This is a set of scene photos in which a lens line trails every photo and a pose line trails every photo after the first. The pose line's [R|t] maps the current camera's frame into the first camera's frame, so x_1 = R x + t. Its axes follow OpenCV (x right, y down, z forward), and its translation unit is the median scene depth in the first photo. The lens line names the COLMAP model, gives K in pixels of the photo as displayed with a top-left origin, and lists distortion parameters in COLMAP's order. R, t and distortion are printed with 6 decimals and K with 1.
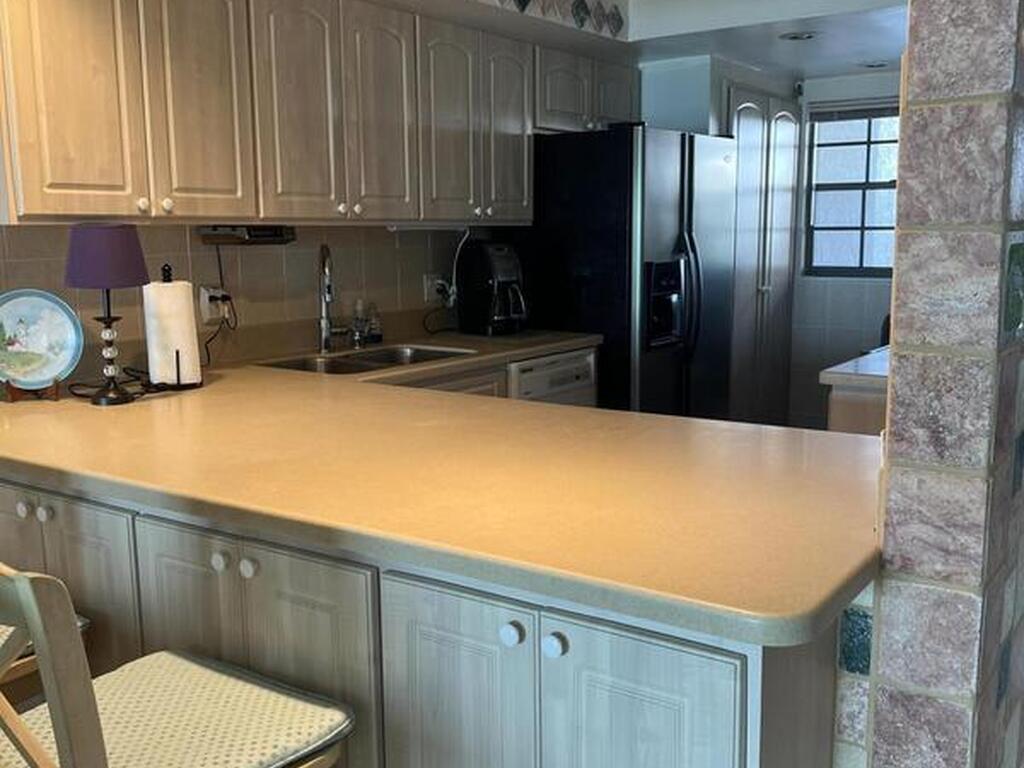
lens RADIAL K [[1029.0, 0, 512.0], [0, 1029.0, 384.0], [0, 0, 1]] dist [0.004934, -0.009579]
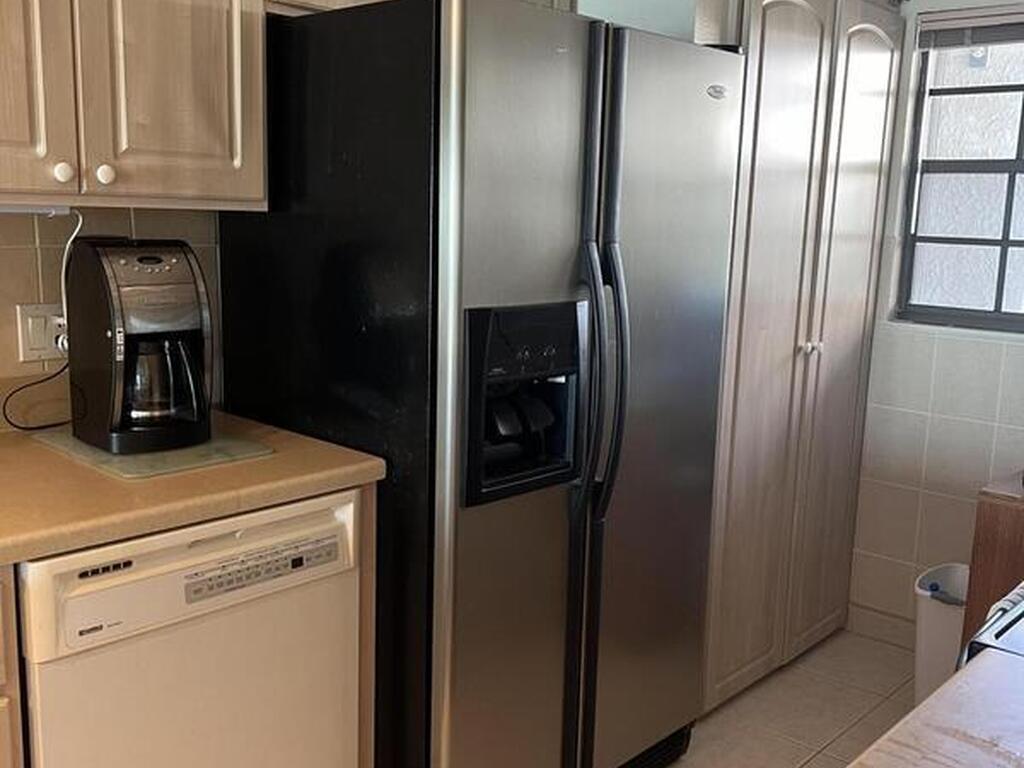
lens RADIAL K [[1029.0, 0, 512.0], [0, 1029.0, 384.0], [0, 0, 1]] dist [0.004934, -0.009579]
pose [[0.991420, 0.059806, -0.116231, 0.148184], [-0.058242, 0.998161, 0.016810, -0.070173], [0.117023, -0.009896, 0.993080, 0.423471]]
